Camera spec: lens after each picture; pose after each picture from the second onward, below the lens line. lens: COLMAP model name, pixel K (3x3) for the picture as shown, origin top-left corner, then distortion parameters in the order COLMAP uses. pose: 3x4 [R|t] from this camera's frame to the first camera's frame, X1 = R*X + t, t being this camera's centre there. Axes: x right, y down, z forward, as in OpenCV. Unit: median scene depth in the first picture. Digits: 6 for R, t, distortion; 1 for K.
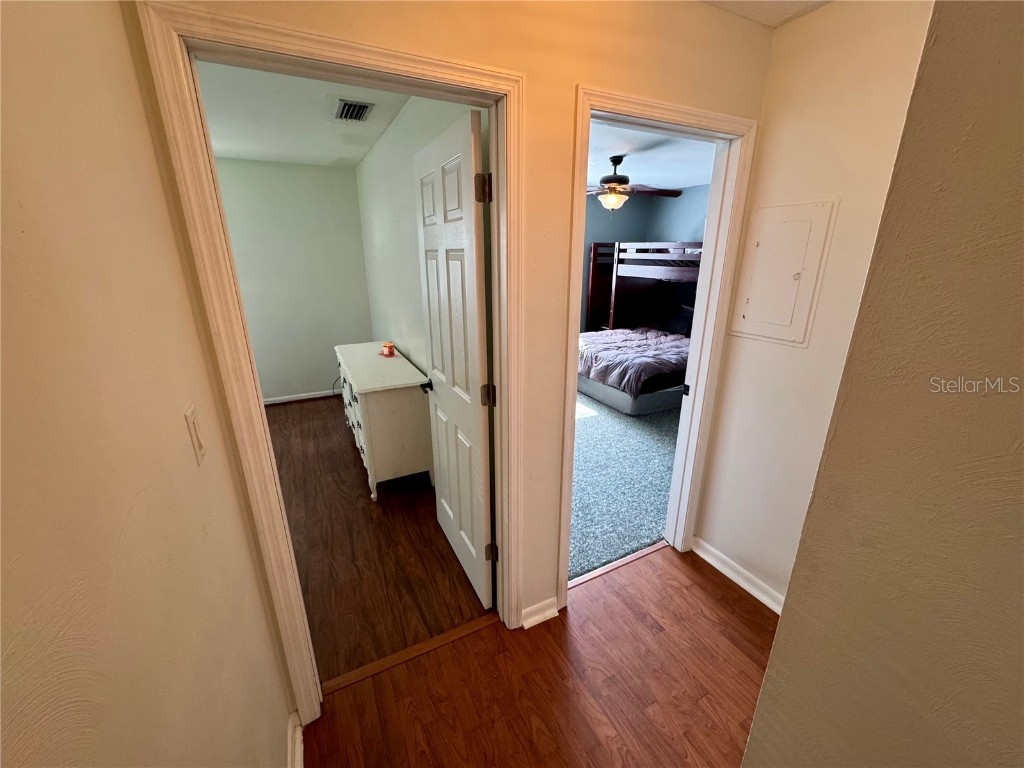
lens RADIAL K [[416.8, 0, 510.3], [0, 416.8, 379.6], [0, 0, 1]] dist [-0.000971, -0.000013]
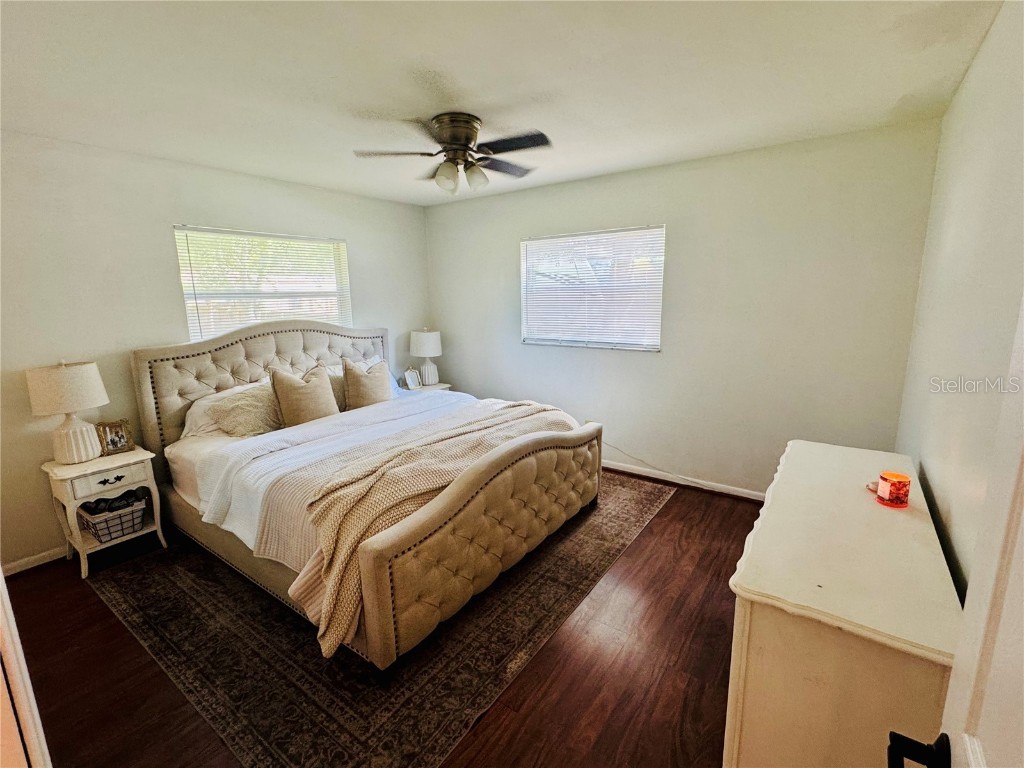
lens RADIAL K [[462.7, 0, 512.0], [0, 462.7, 384.0], [0, 0, 1]] dist [0.001842, 0.000212]
pose [[0.457709, 0.167045, -0.873269, -0.070619], [-0.250011, 0.966742, 0.053886, -0.098481], [0.853227, 0.193663, 0.484250, 0.398321]]
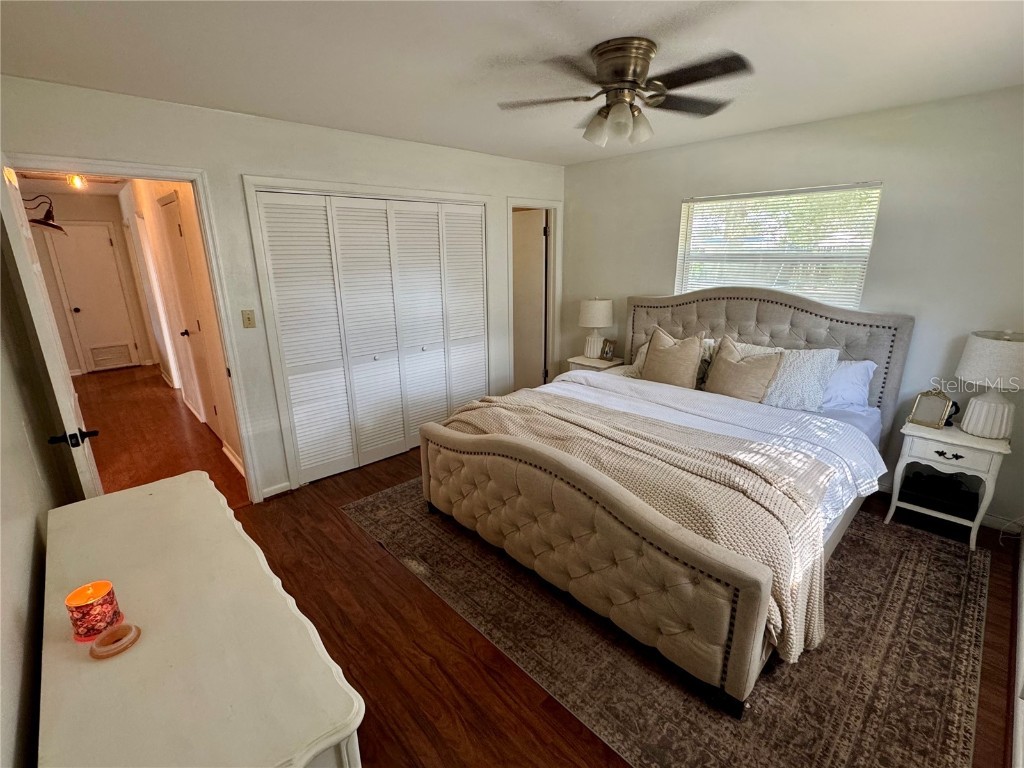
lens RADIAL K [[471.9, 0, 511.5], [0, 471.9, 405.6], [0, 0, 1]] dist [-0.003183, -0.000322]
pose [[-0.961217, 0.084503, -0.262527, -0.405388], [-0.080896, 0.823642, 0.561311, -0.311579], [0.263661, 0.560779, -0.784863, 1.063024]]
